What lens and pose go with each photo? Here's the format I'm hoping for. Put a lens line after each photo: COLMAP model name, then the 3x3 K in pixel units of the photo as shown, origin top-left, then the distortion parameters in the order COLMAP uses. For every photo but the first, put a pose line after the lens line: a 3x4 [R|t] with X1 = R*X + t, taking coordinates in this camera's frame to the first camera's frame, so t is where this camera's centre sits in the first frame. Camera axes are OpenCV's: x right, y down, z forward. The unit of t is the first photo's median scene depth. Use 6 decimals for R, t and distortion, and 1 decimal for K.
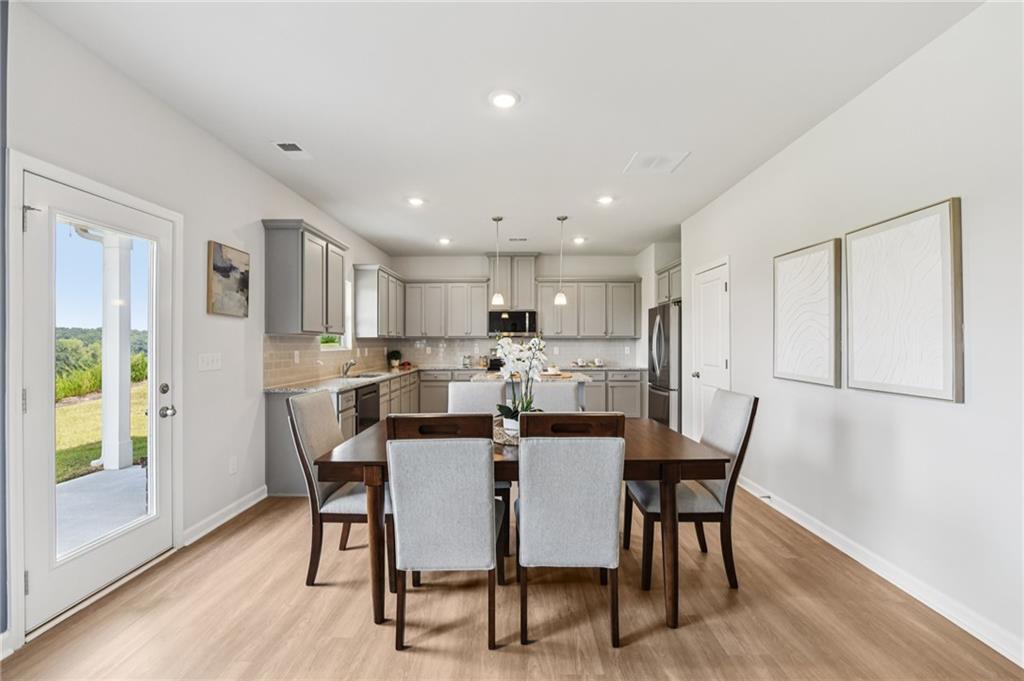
lens RADIAL K [[417.4, 0, 519.5], [0, 417.4, 339.9], [0, 0, 1]] dist [-0.010483, -0.000648]
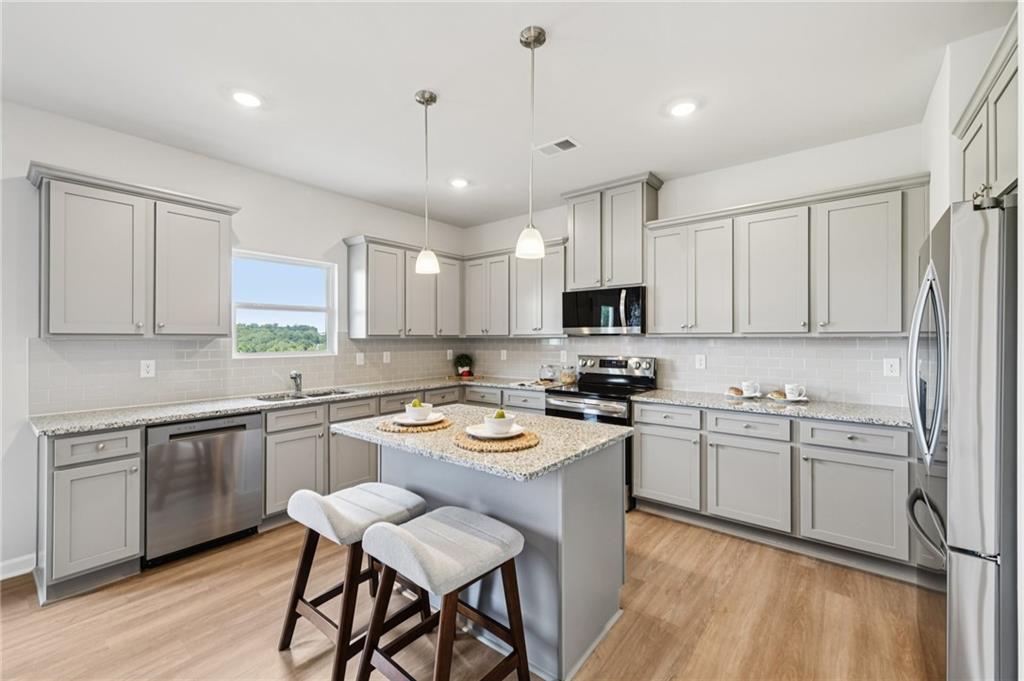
lens RADIAL K [[417.4, 0, 504.4], [0, 417.4, 338.1], [0, 0, 1]] dist [-0.010483, -0.000648]
pose [[0.773241, -0.001950, -0.634110, 0.245399], [0.006073, 0.999972, 0.004331, -0.006763], [0.634084, -0.007200, 0.773231, 0.506665]]
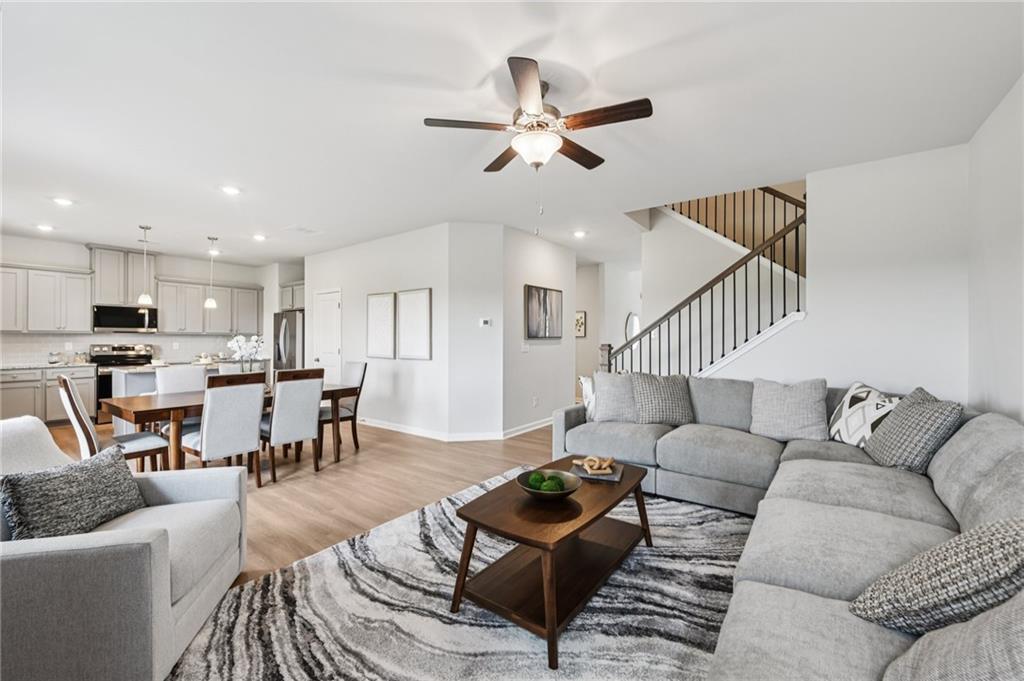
lens RADIAL K [[401.8, 0, 489.7], [0, 401.8, 341.1], [0, 0, 1]] dist [-0.000850, -0.000502]
pose [[0.620240, -0.001037, 0.784412, -0.241609], [-0.007722, 0.999943, 0.007428, -0.000508], [-0.784374, -0.010664, 0.620196, -0.293028]]
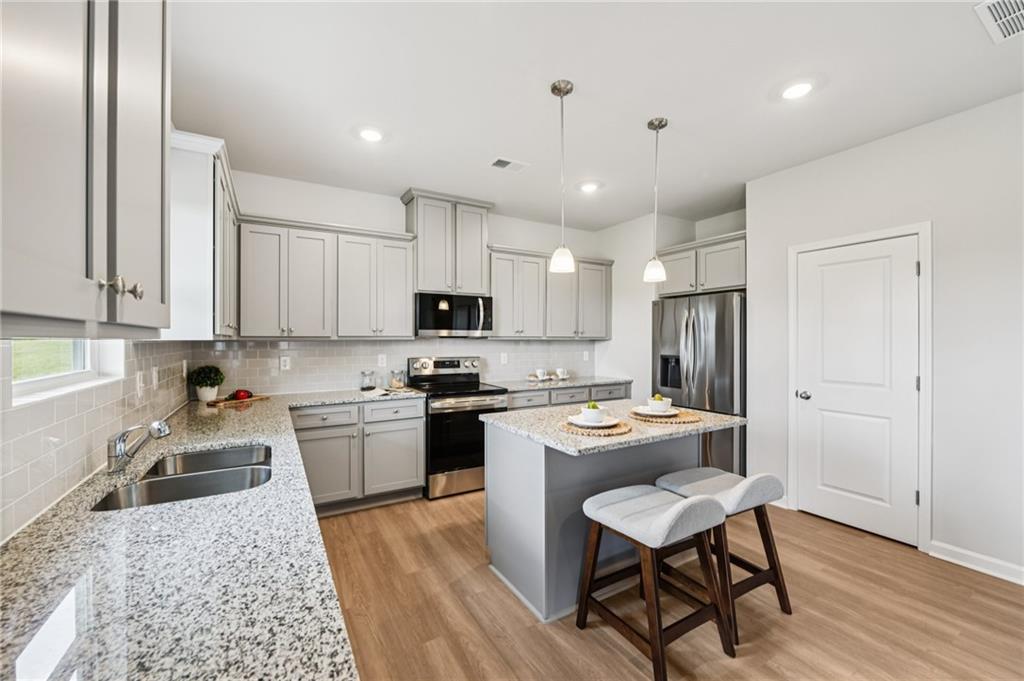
lens RADIAL K [[401.8, 0, 502.7], [0, 401.8, 337.9], [0, 0, 1]] dist [-0.000850, -0.000502]
pose [[0.869766, 0.002723, 0.493457, -0.250739], [-0.003514, 0.999994, 0.000675, -0.007463], [-0.493452, -0.002321, 0.869770, 0.486910]]
